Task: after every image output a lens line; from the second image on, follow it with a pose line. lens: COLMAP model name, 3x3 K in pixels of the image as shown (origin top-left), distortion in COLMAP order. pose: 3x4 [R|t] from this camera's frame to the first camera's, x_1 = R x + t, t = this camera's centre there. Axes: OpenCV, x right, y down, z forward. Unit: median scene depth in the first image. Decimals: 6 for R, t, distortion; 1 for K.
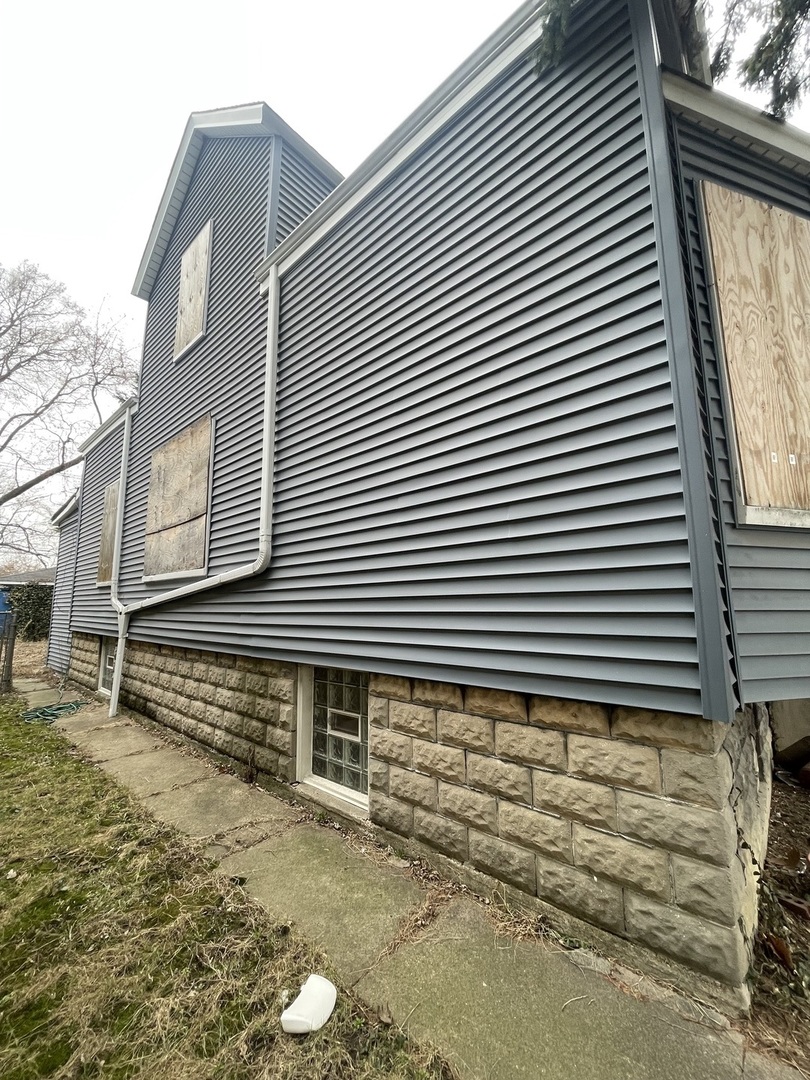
lens RADIAL K [[428.7, 0, 403.2], [0, 428.7, 541.2], [0, 0, 1]] dist [0.000048, 0.000498]
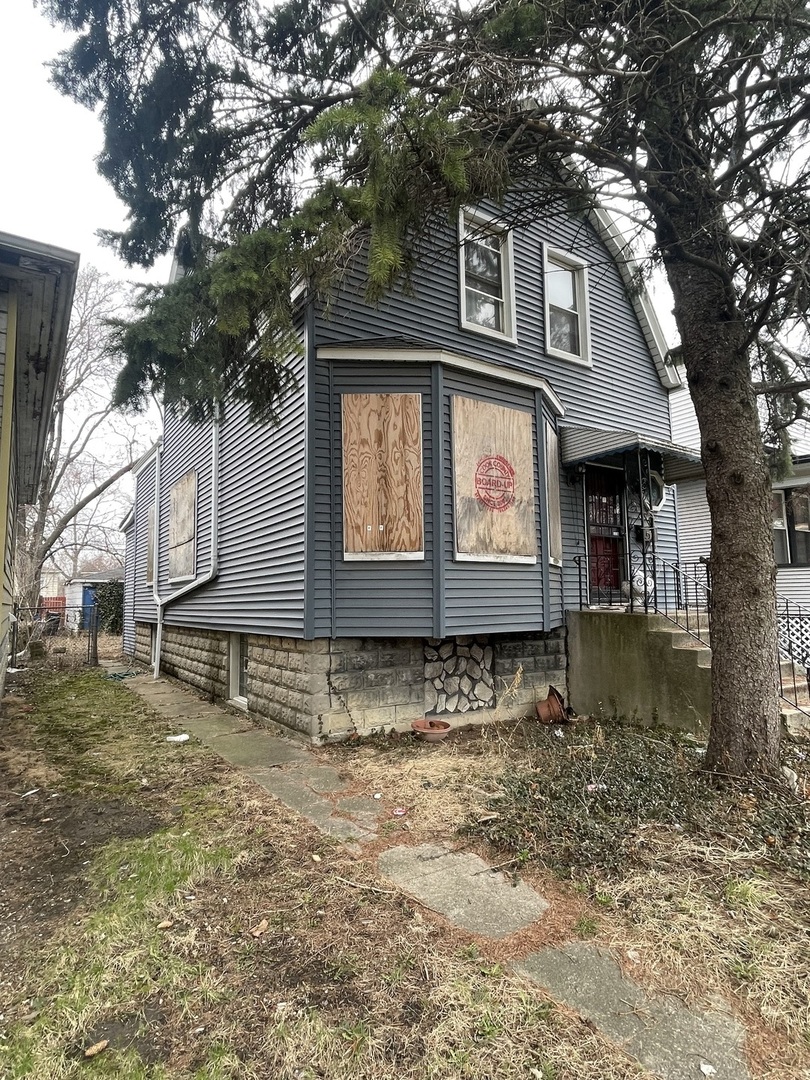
lens RADIAL K [[586.8, 0, 408.7], [0, 586.8, 540.1], [0, 0, 1]] dist [-0.000881, -0.000794]
pose [[0.967174, -0.032149, -0.252071, 0.677646], [0.043579, 0.998253, 0.039891, -0.091663], [0.250348, -0.049567, 0.966886, -0.684490]]
